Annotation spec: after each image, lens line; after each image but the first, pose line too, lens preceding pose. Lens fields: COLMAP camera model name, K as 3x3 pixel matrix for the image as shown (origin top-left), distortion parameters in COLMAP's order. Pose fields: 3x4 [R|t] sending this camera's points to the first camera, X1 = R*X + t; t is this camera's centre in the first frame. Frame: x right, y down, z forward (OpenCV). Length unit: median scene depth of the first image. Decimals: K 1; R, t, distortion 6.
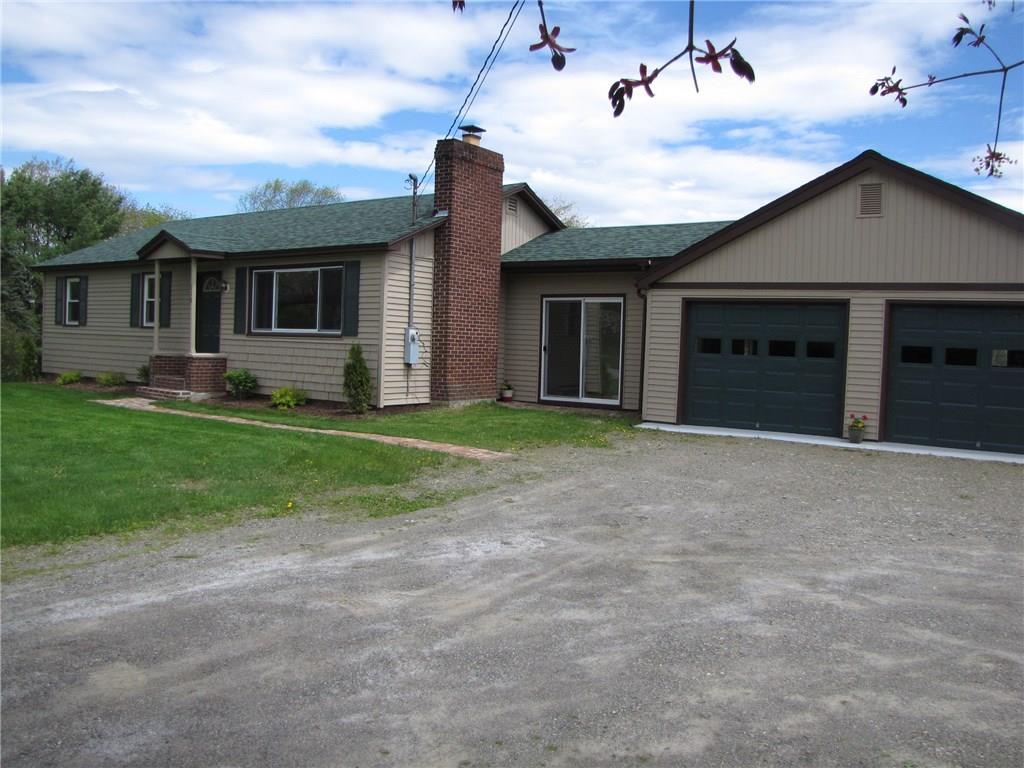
lens RADIAL K [[862.5, 0, 512.5], [0, 862.5, 383.0], [0, 0, 1]] dist [-0.179188, 0.146240]
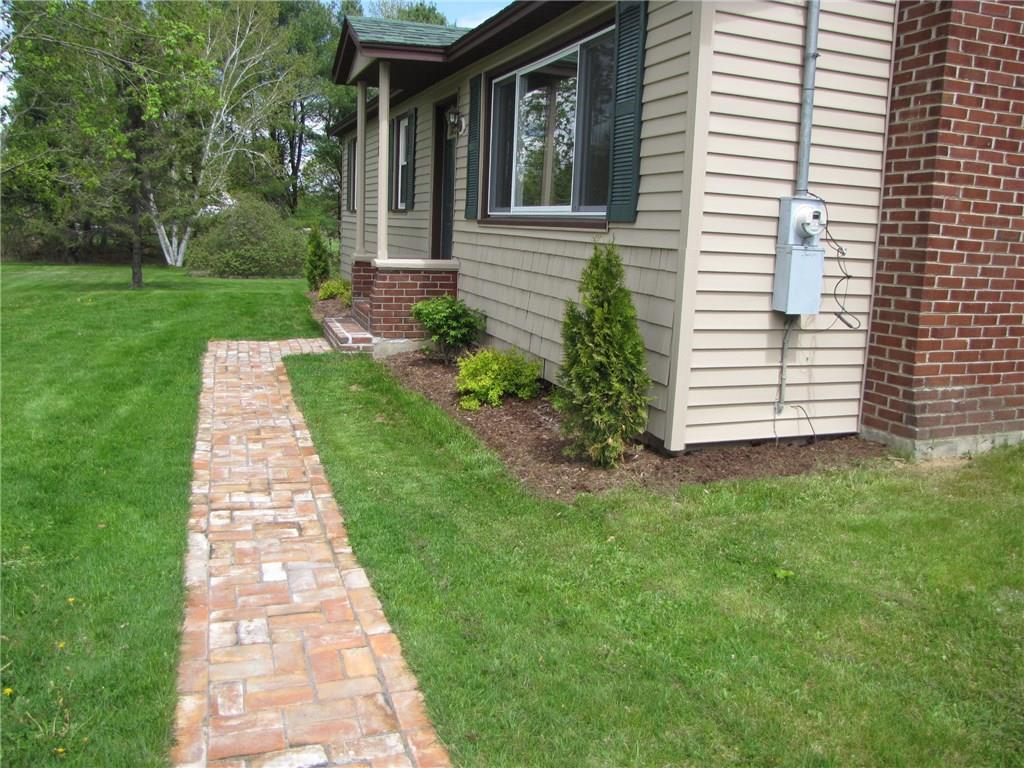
lens RADIAL K [[862.5, 0, 514.4], [0, 862.5, 387.5], [0, 0, 1]] dist [-0.179188, 0.146240]
pose [[0.811787, 0.107248, -0.574021, -0.020485], [-0.037396, 0.990520, 0.132180, -0.032598], [0.582755, -0.085836, 0.808102, 0.682665]]
